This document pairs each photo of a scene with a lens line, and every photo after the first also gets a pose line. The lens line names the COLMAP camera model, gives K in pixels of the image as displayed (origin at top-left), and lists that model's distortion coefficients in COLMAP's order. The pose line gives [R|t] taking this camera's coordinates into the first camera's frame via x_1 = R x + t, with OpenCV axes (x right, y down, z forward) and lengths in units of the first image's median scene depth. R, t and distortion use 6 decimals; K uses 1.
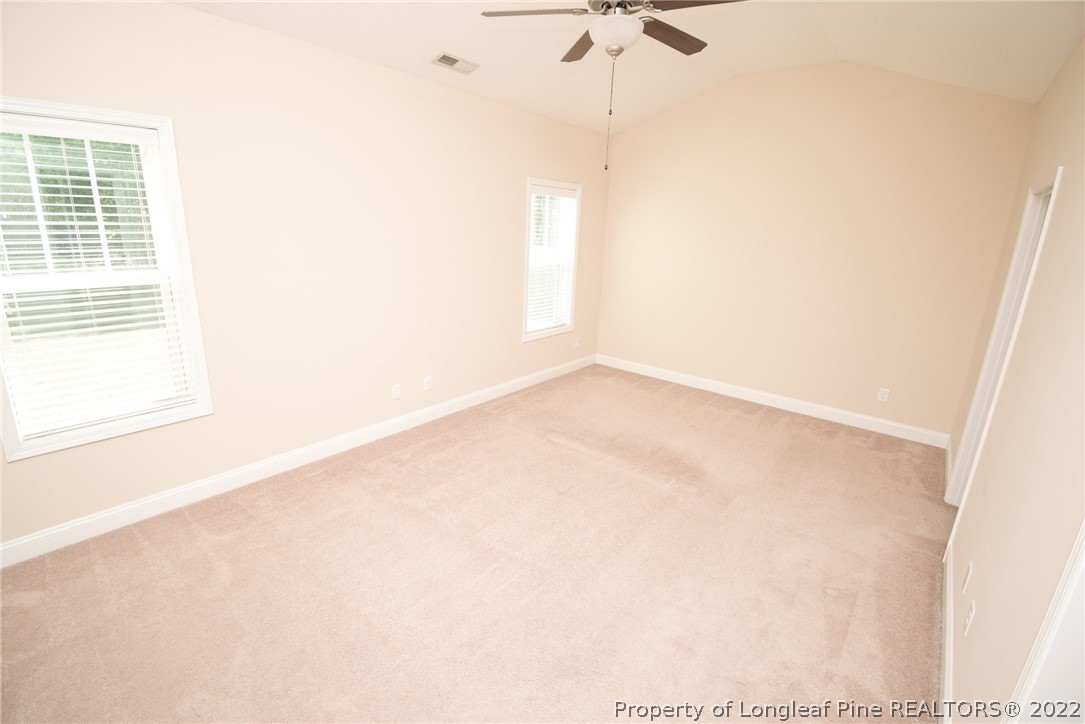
lens RADIAL K [[479.5, 0, 547.7], [0, 479.5, 357.1], [0, 0, 1]] dist [0.023969, -0.028303]
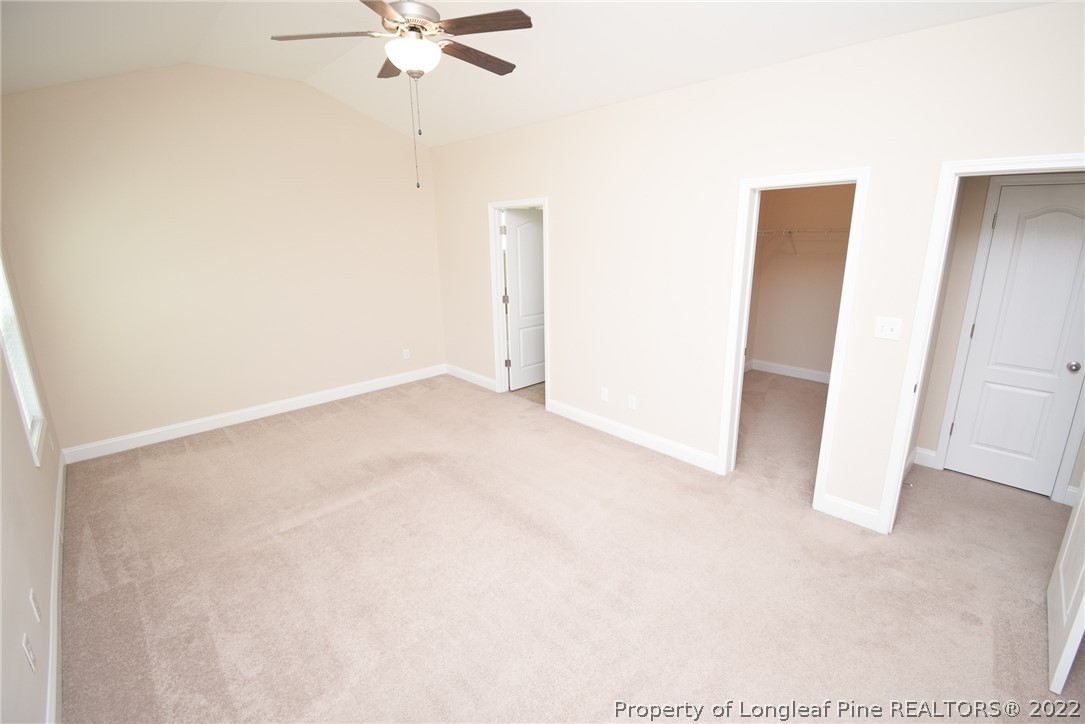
lens RADIAL K [[479.5, 0, 547.7], [0, 479.5, 357.1], [0, 0, 1]] dist [0.023969, -0.028303]
pose [[0.113365, -0.290267, 0.950207, -0.530964], [0.276622, 0.927779, 0.250413, -0.139250], [-0.954269, 0.234460, 0.185472, 0.374464]]
